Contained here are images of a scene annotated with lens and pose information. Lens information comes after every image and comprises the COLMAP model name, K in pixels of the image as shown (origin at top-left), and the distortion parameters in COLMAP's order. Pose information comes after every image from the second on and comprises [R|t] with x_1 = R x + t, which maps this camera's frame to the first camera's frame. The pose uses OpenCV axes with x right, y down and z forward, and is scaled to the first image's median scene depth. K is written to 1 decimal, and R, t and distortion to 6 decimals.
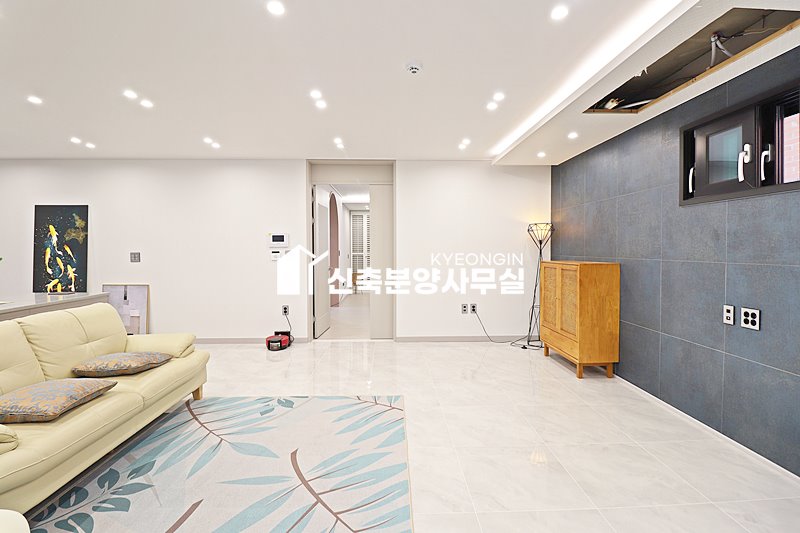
lens RADIAL K [[369.9, 0, 397.8], [0, 369.9, 261.7], [0, 0, 1]] dist [-0.009022, -0.008881]
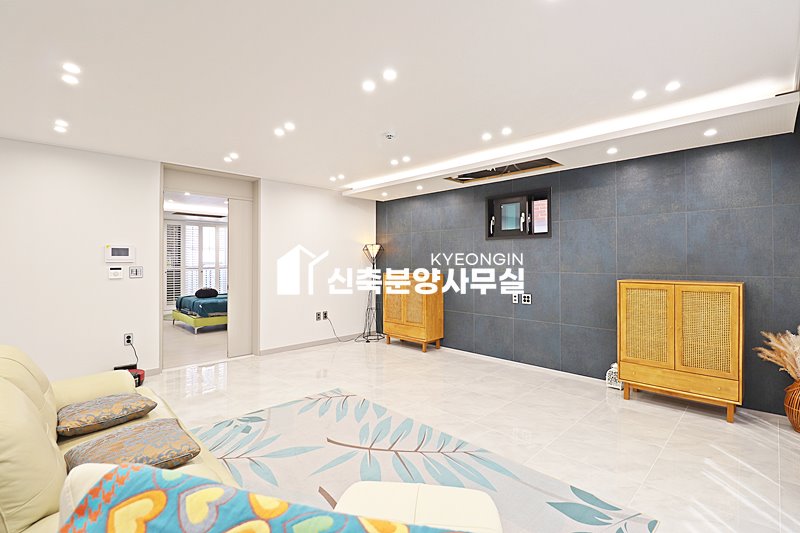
lens RADIAL K [[369.9, 0, 398.2], [0, 369.9, 264.3], [0, 0, 1]] dist [-0.009022, -0.008881]
pose [[0.729125, -0.002190, 0.684377, -0.660263], [0.022629, 0.999525, -0.020911, -0.007173], [-0.684006, 0.030734, 0.728829, -0.012685]]
